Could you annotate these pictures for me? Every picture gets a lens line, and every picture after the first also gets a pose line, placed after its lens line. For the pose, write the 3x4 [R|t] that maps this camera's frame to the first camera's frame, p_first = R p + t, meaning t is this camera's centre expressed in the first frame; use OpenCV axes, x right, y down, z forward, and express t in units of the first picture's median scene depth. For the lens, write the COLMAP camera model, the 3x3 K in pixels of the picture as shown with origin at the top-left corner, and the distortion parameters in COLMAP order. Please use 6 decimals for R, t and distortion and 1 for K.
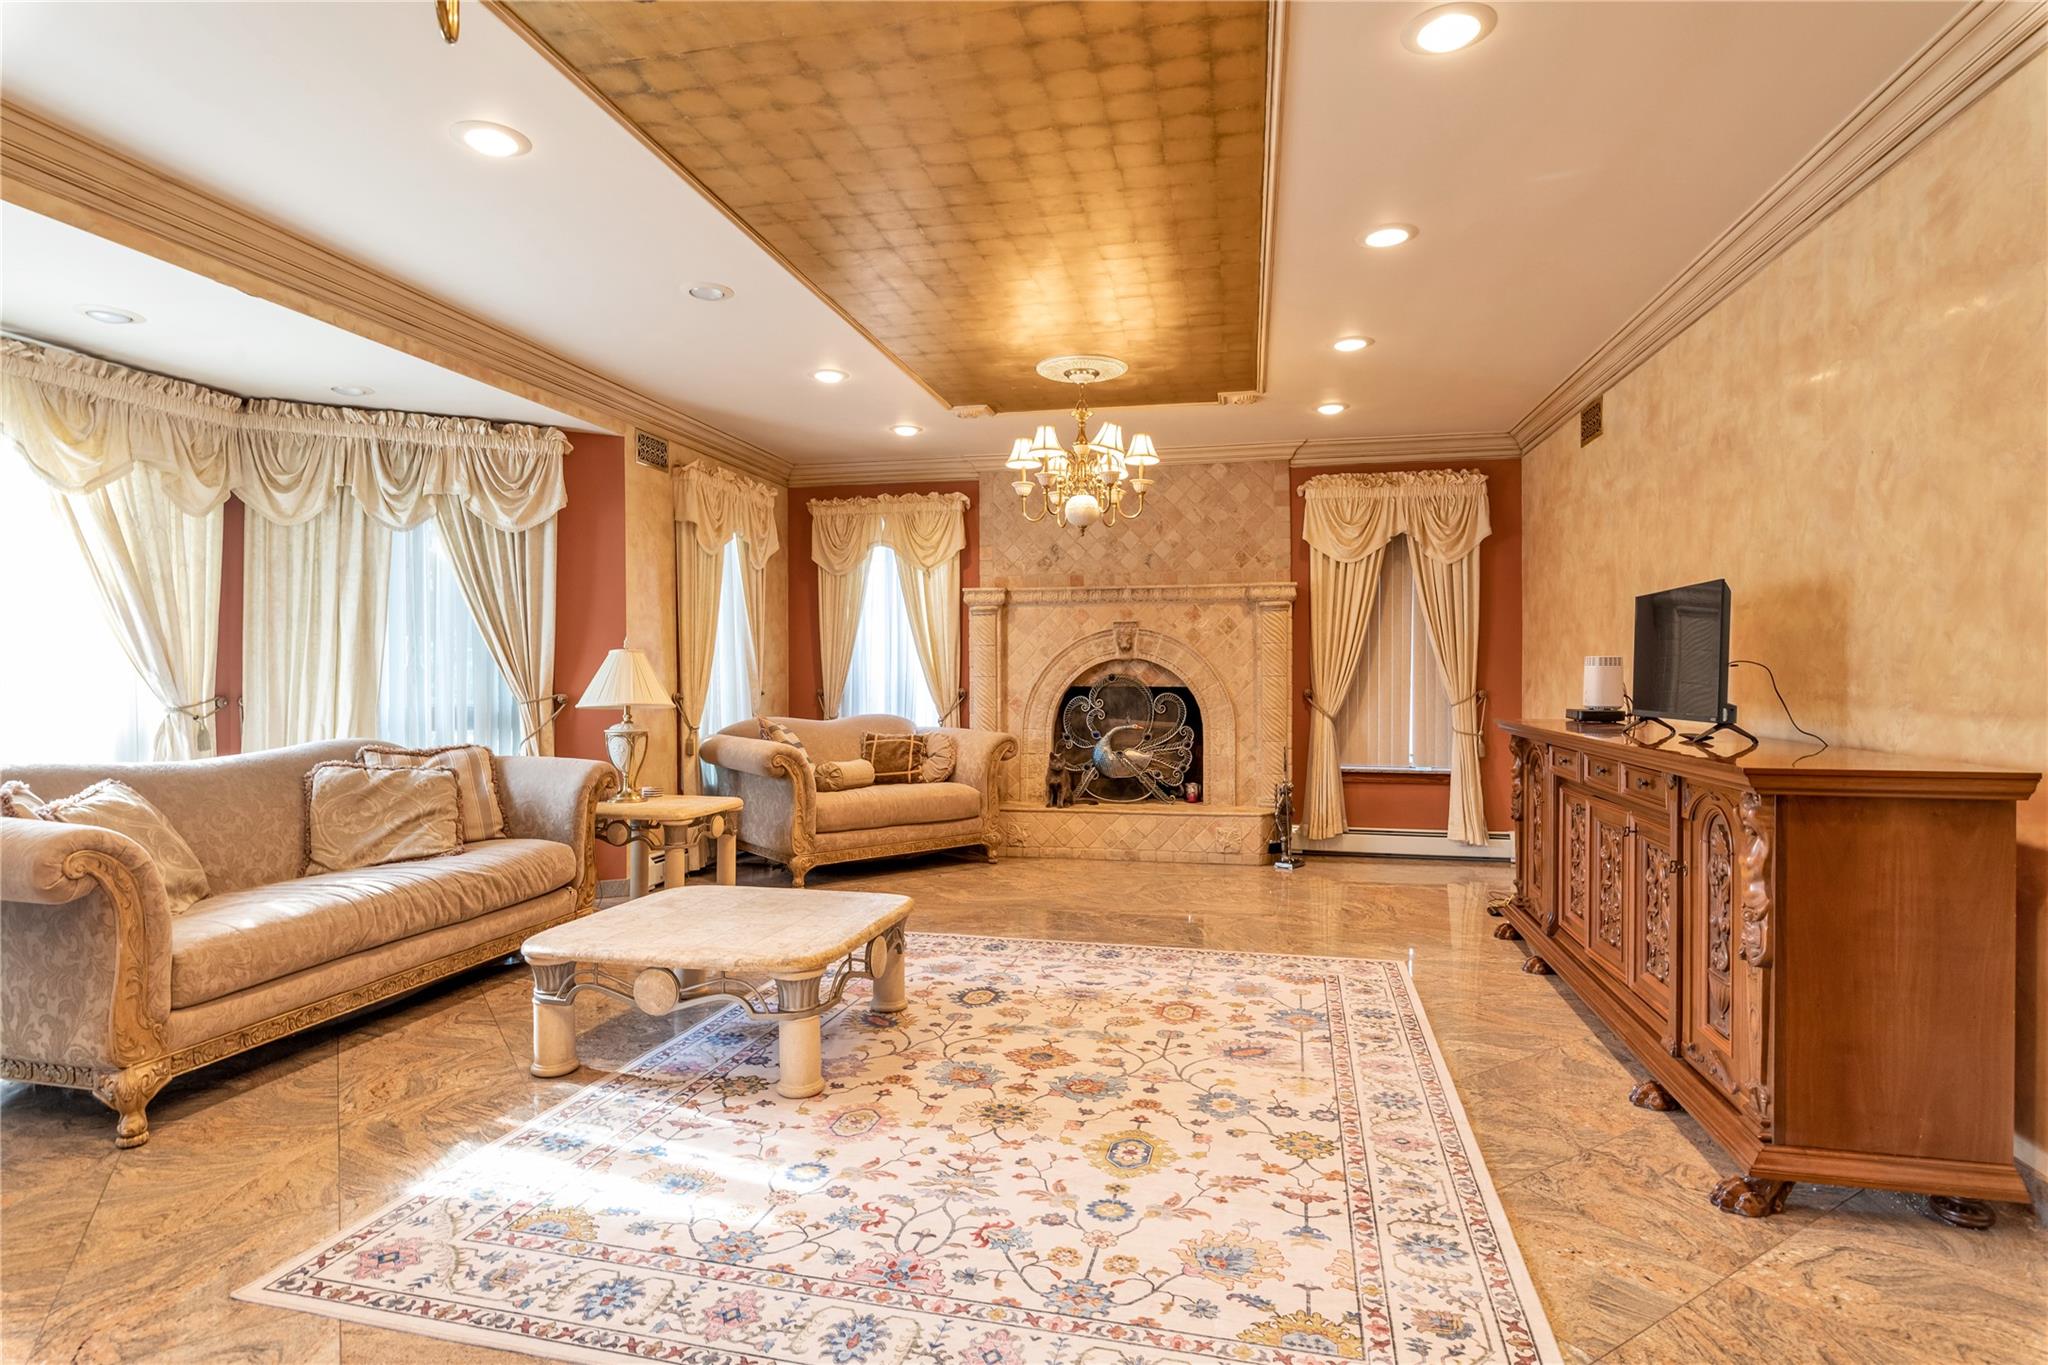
lens RADIAL K [[1070.8, 0, 1024.3], [0, 1070.8, 680.4], [0, 0, 1]] dist [-0.002718, -0.000034]
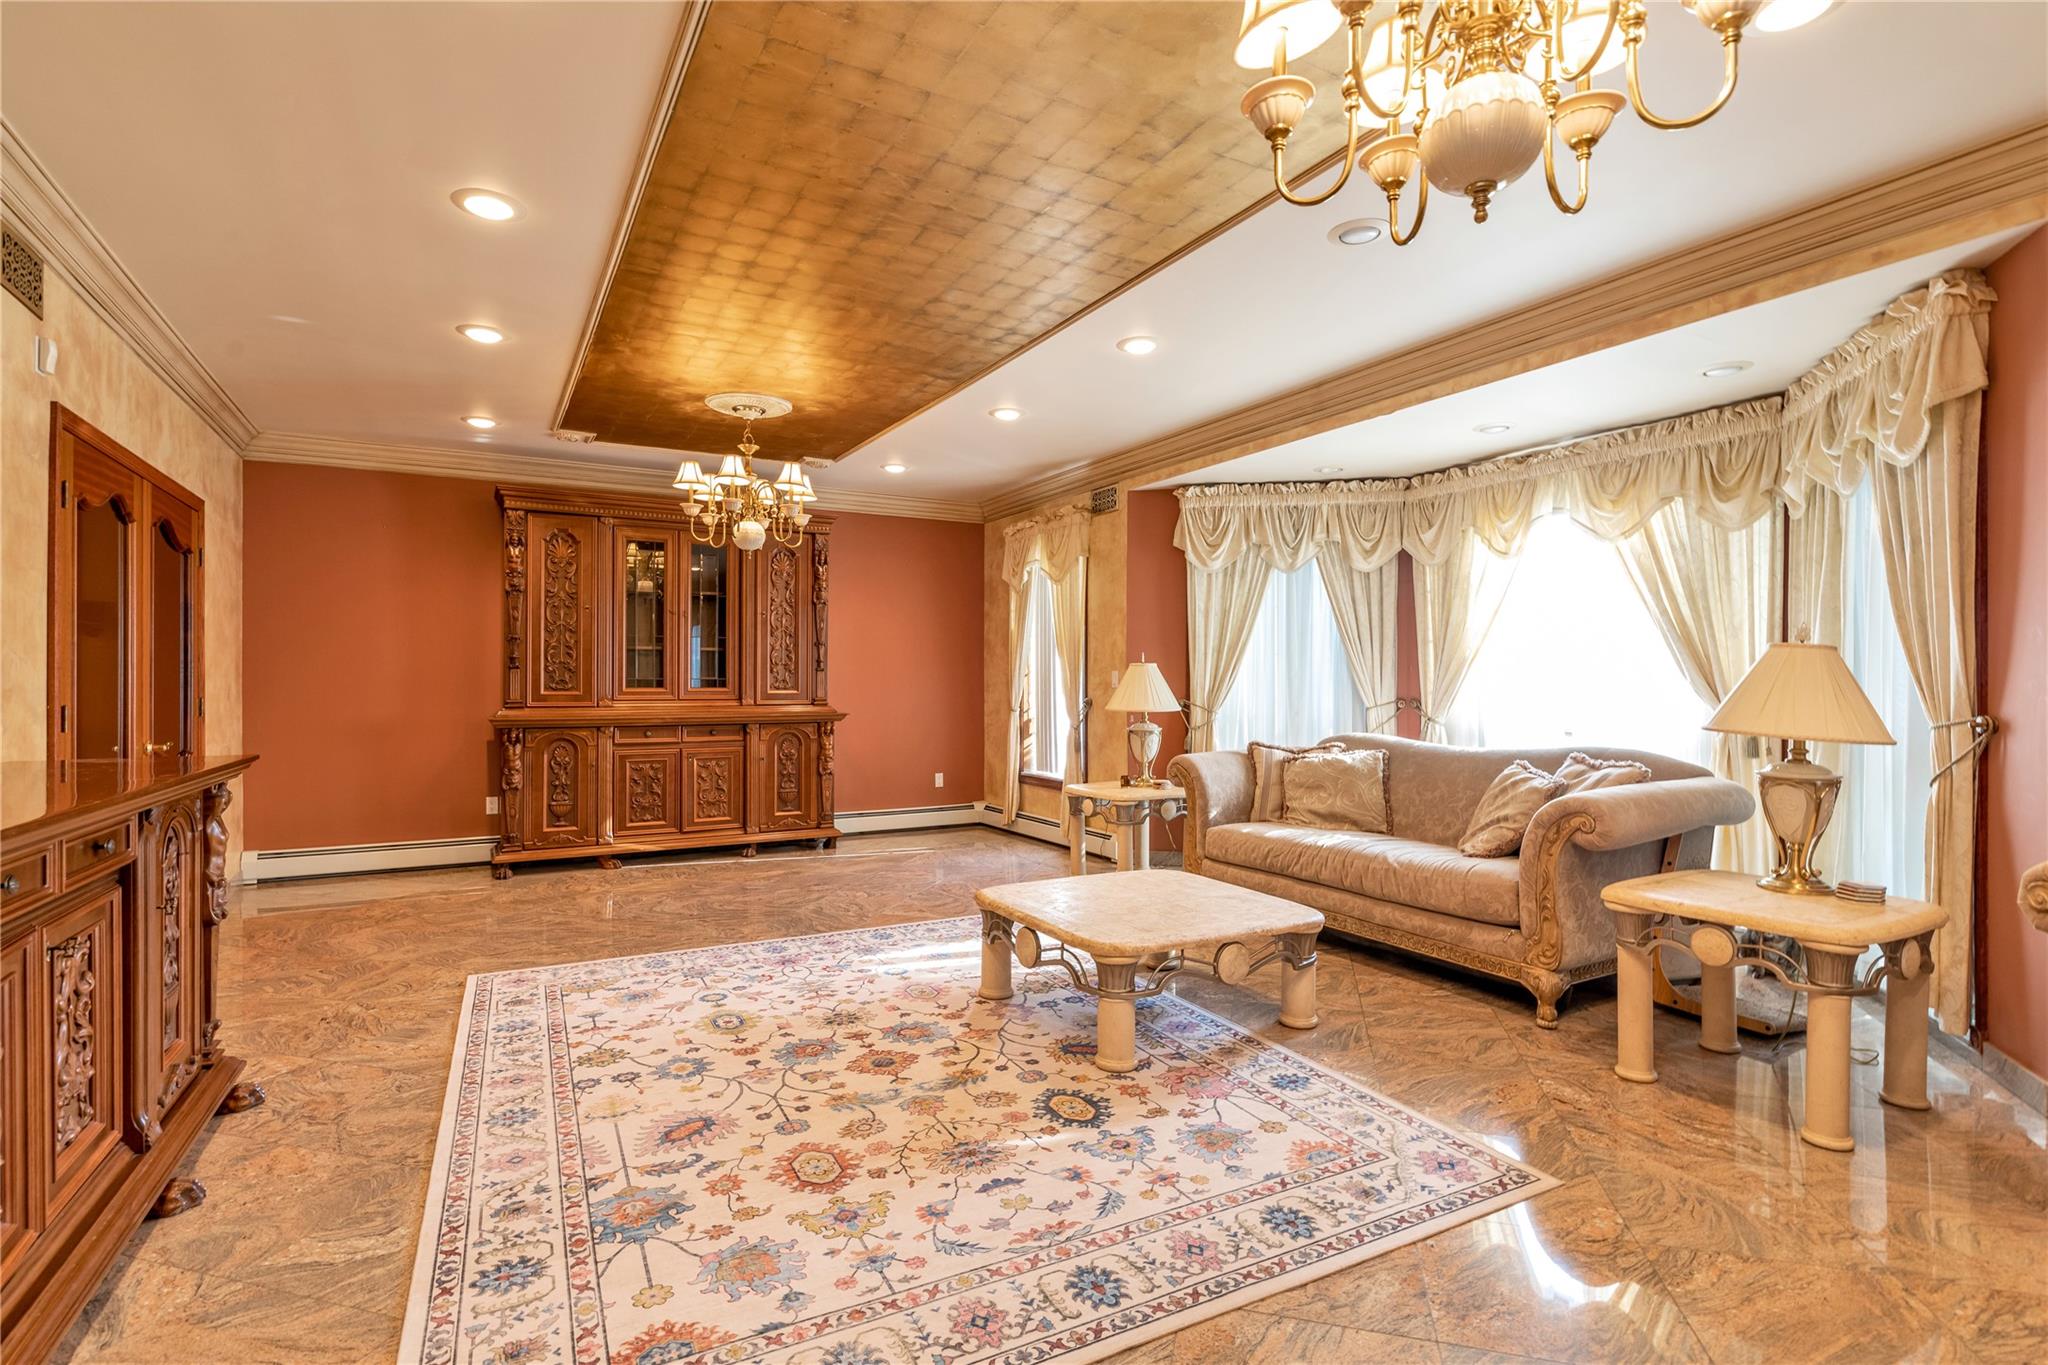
lens RADIAL K [[997.2, 0, 1029.9], [0, 997.2, 680.1], [0, 0, 1]] dist [-0.001262, -0.000869]
pose [[-0.753073, -0.000756, -0.657936, 0.563509], [-0.001290, 0.999999, 0.000327, -0.011045], [0.657936, 0.001095, -0.753073, 1.906108]]
